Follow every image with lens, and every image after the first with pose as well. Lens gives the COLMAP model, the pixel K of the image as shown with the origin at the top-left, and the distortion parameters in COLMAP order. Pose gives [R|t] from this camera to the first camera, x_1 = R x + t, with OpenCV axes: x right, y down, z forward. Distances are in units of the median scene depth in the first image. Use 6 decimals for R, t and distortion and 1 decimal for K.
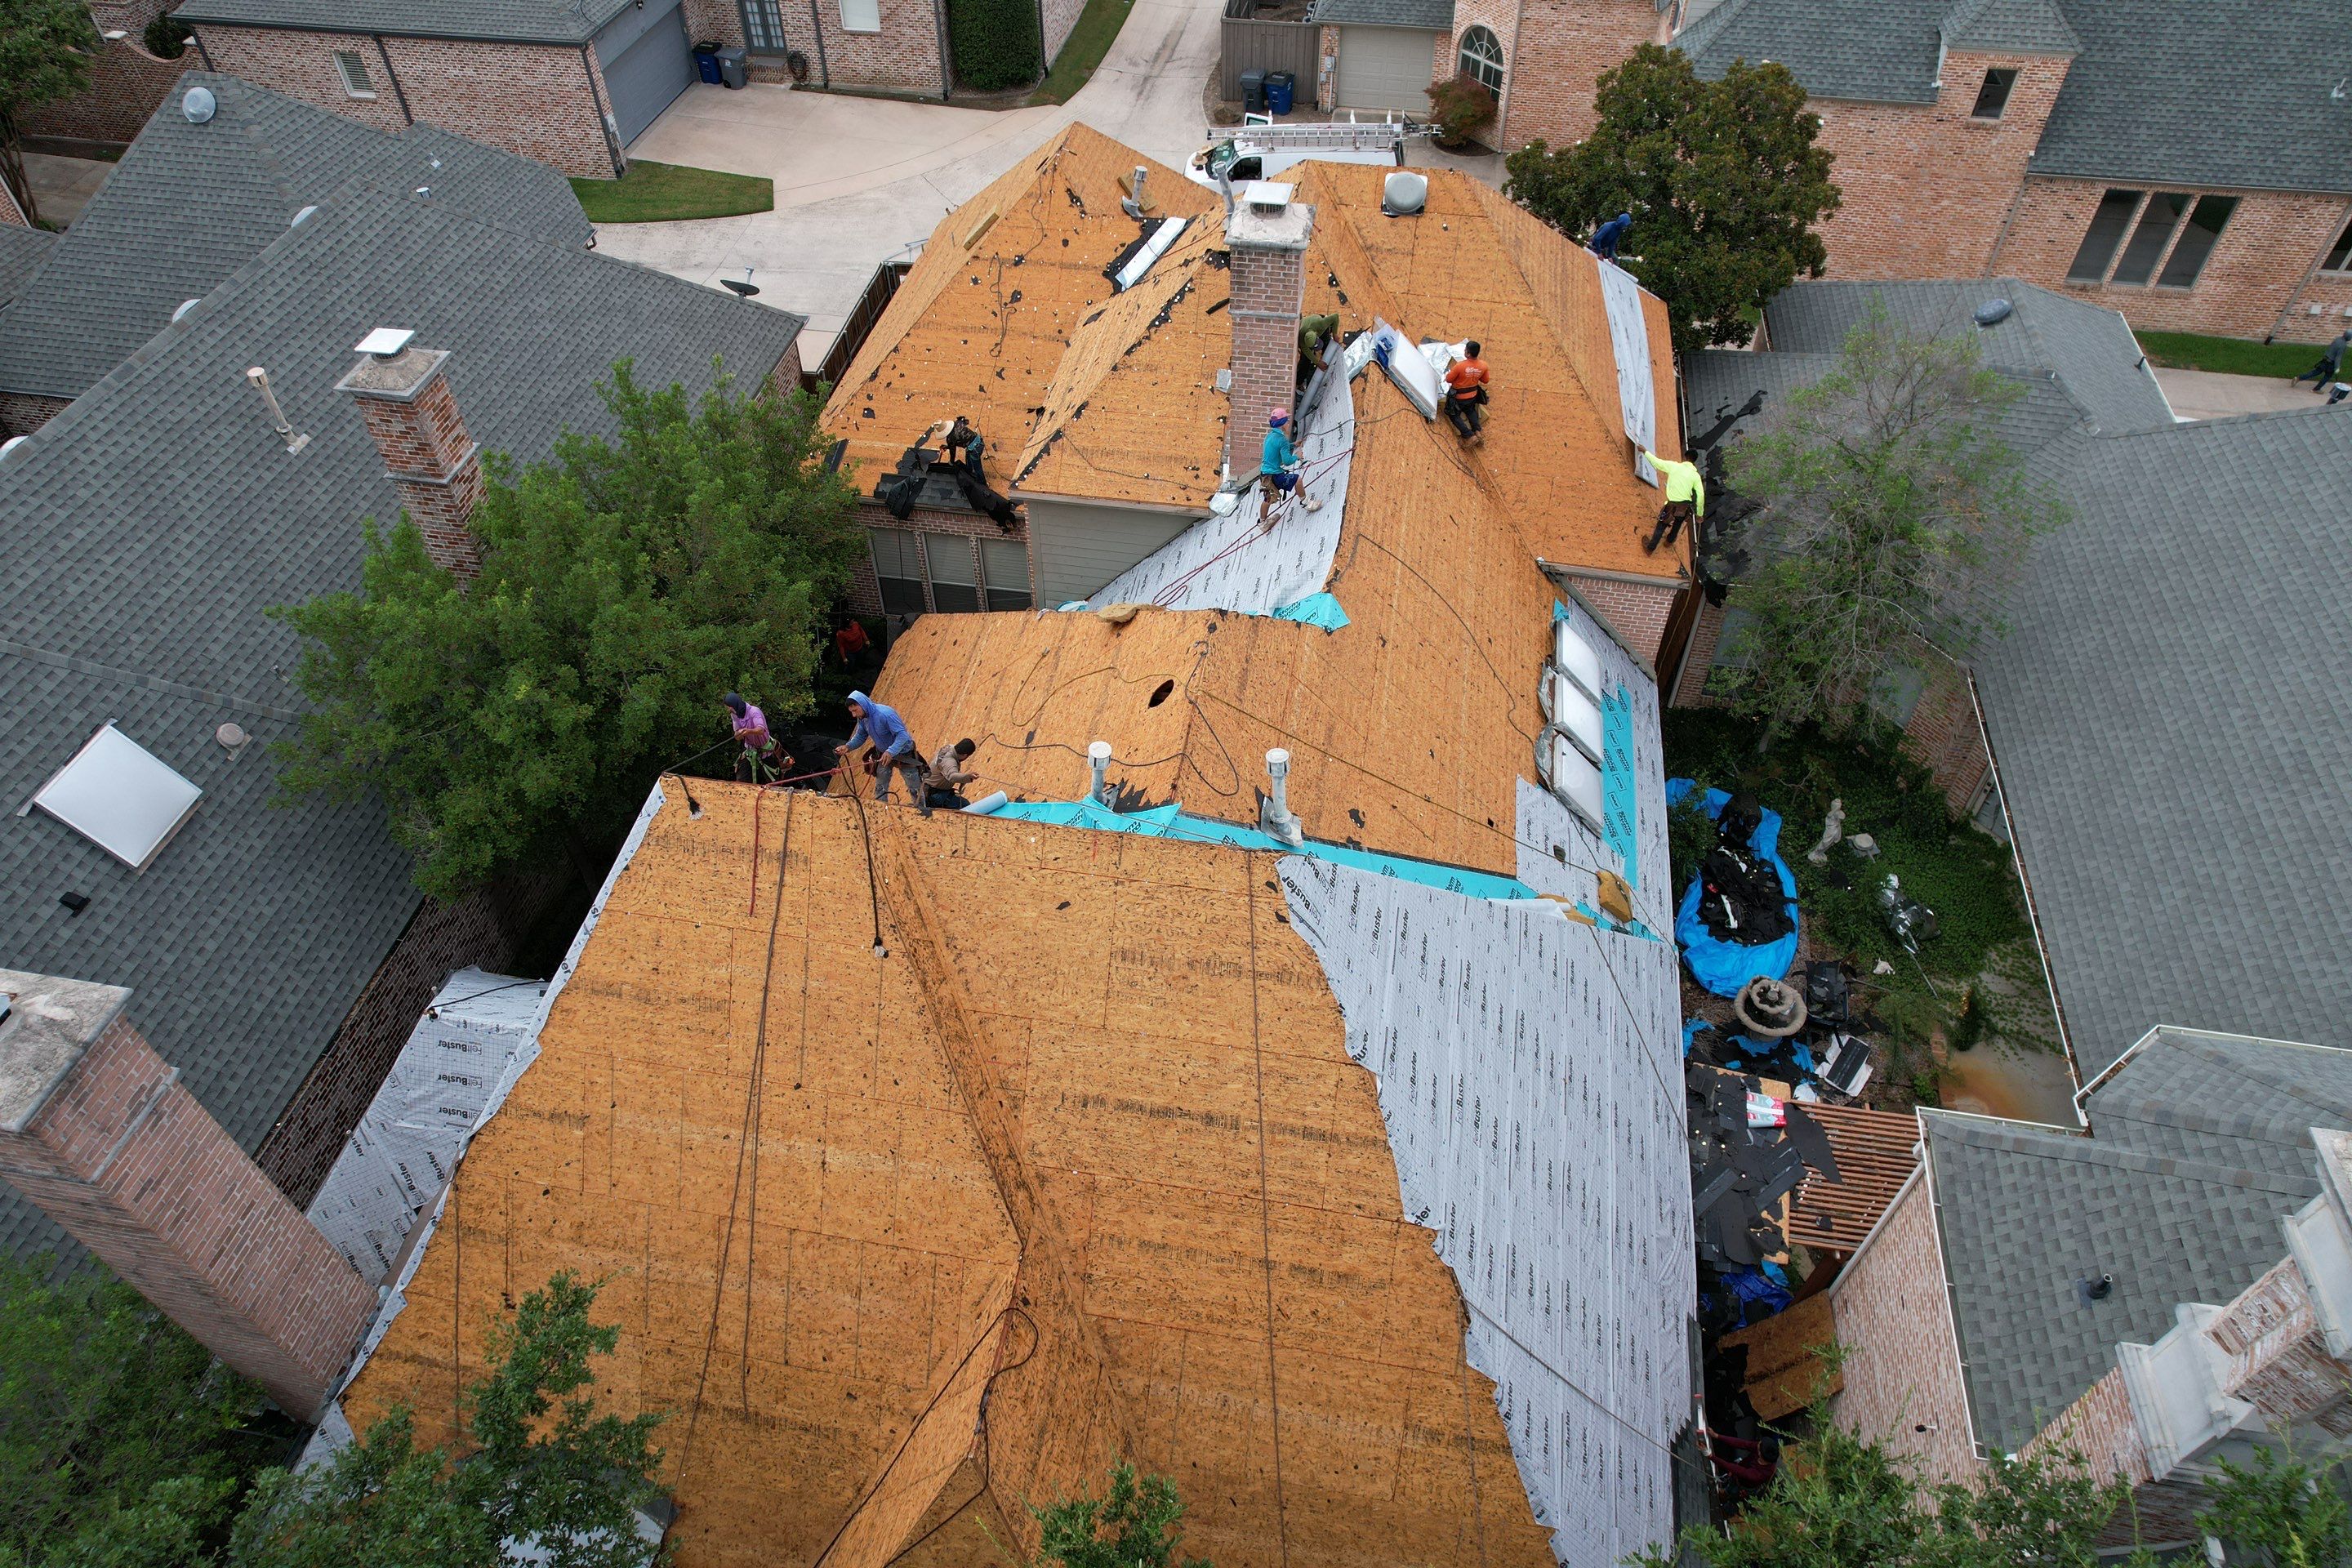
lens RADIAL K [[1501.9, 0, 1181.2], [0, 1501.9, 788.4], [0, 0, 1]] dist [-0.073063, 0.067559]
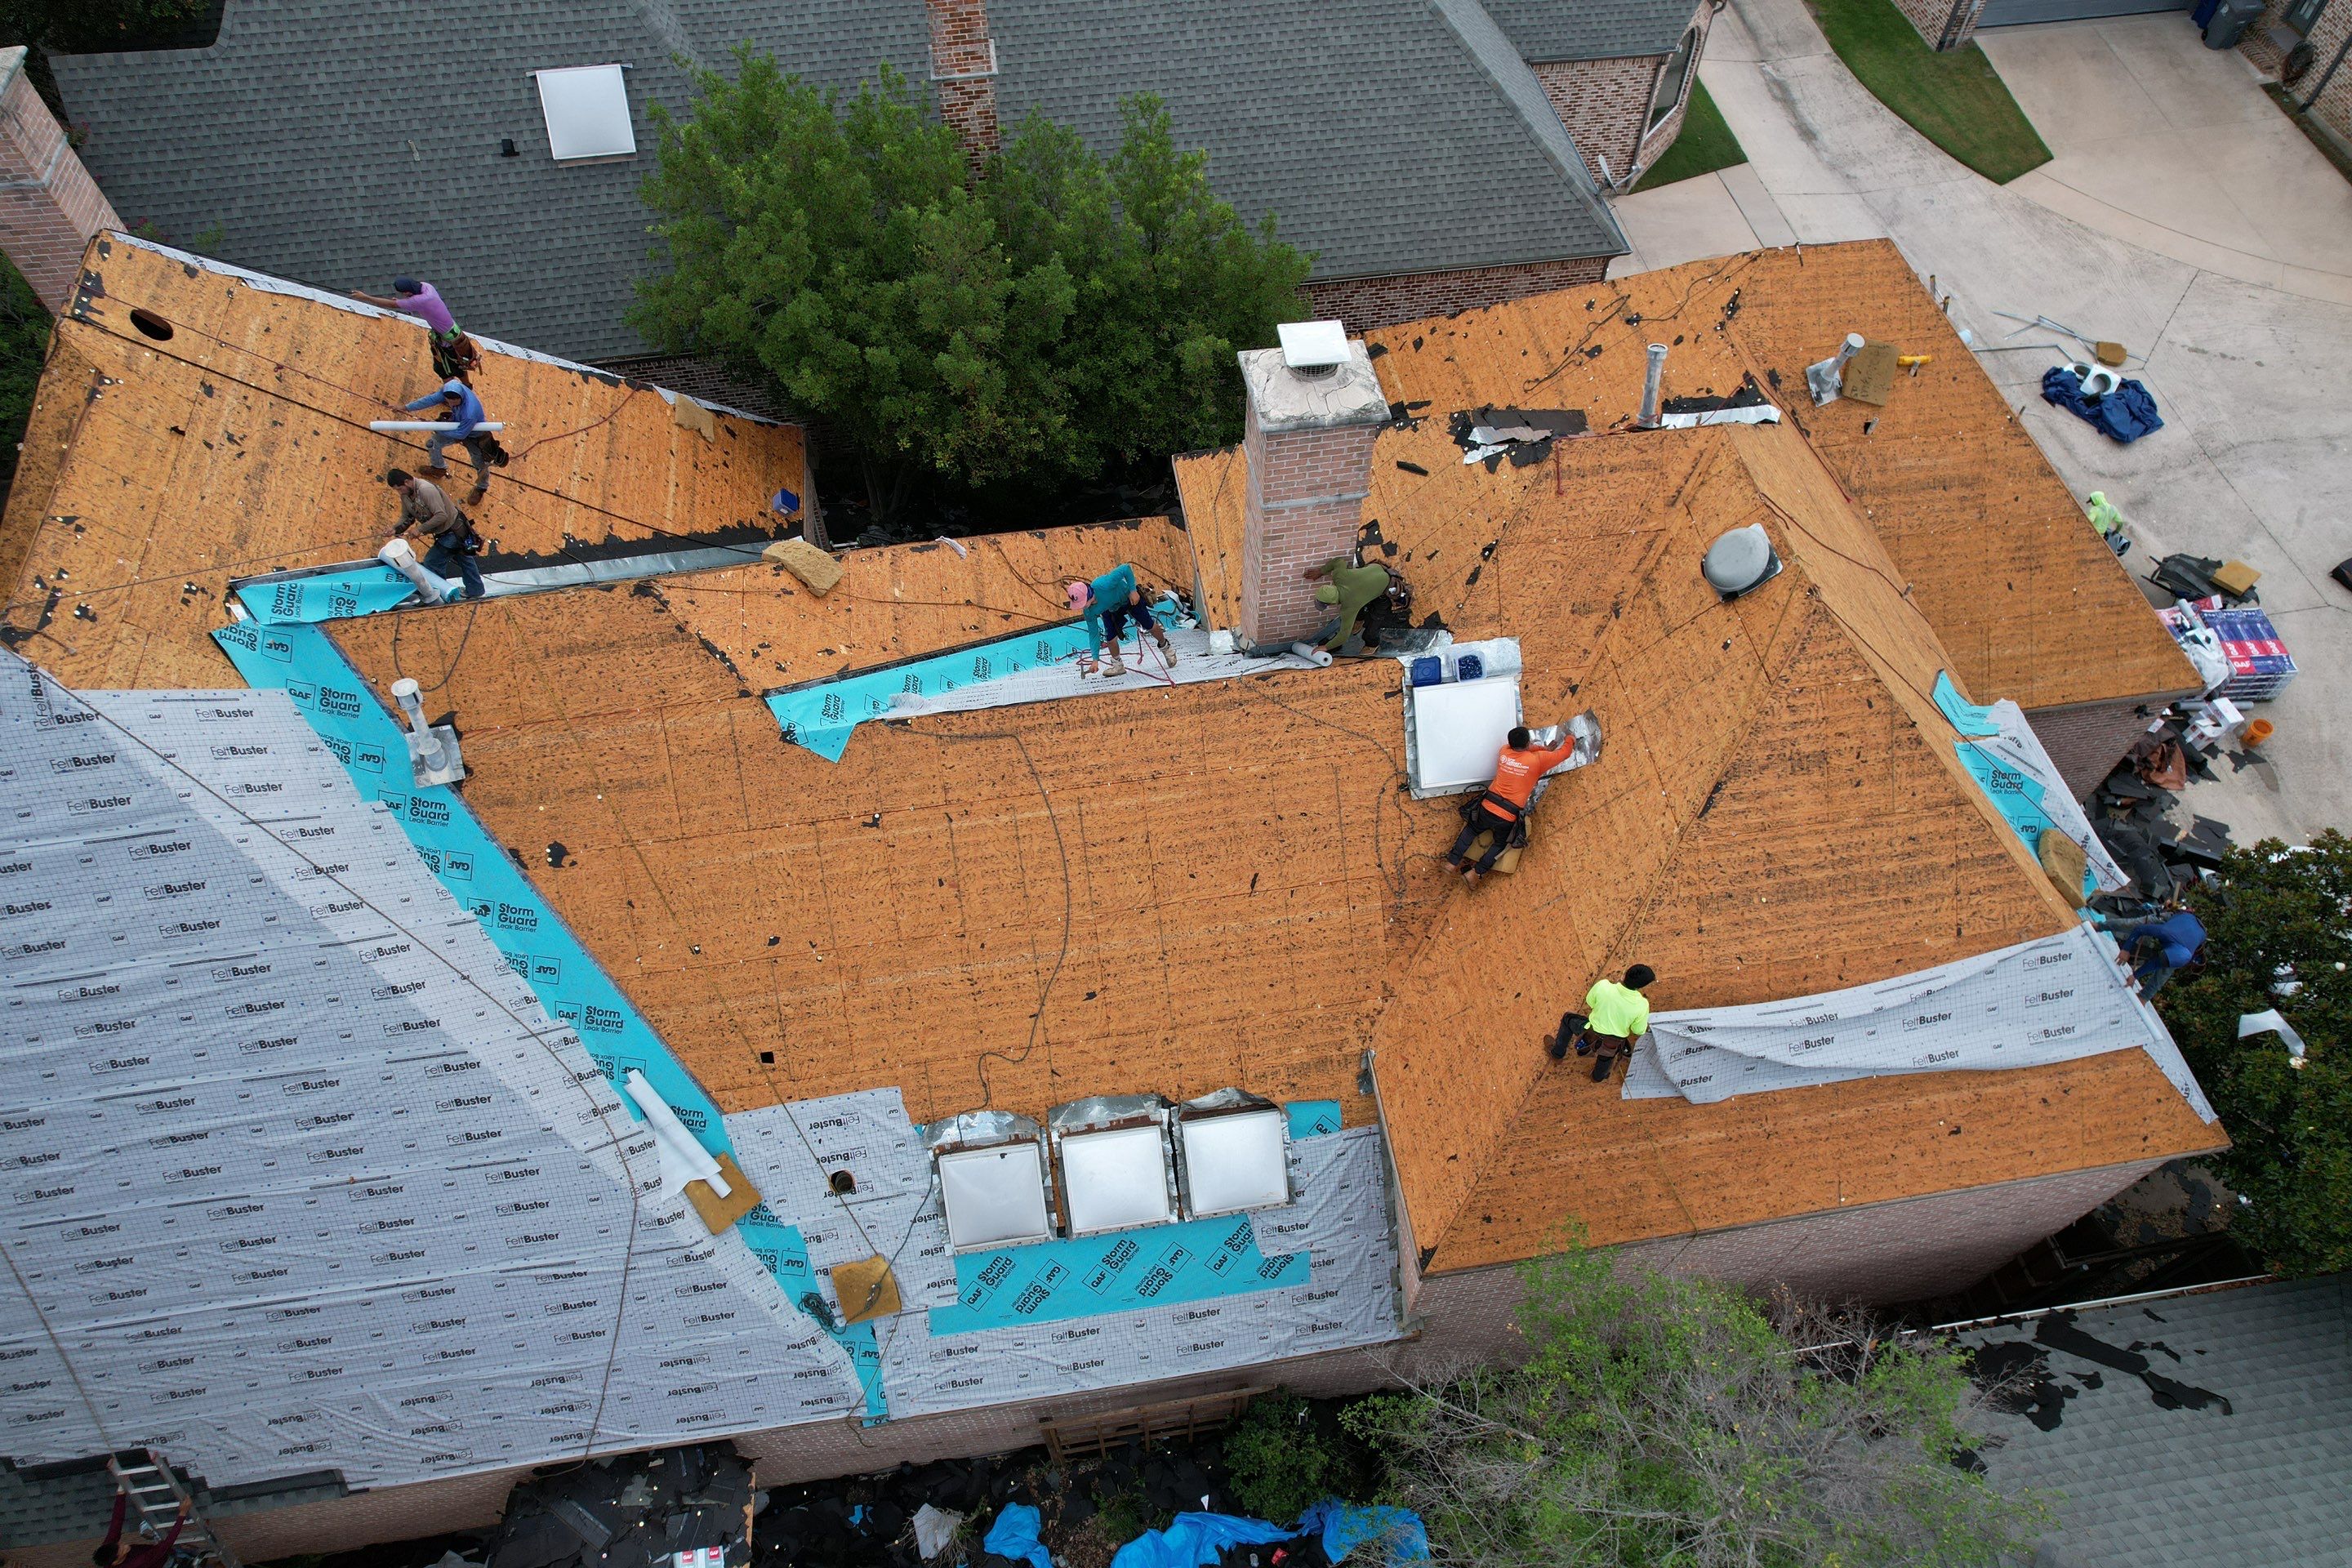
lens RADIAL K [[1519.9, 0, 1189.6], [0, 1519.9, 794.7], [0, 0, 1]] dist [-0.092413, 0.083262]
pose [[0.320590, 0.781071, -0.535864, 0.548178], [-0.692410, 0.579285, 0.430114, -0.512647], [0.646367, 0.233147, 0.726534, 0.479152]]
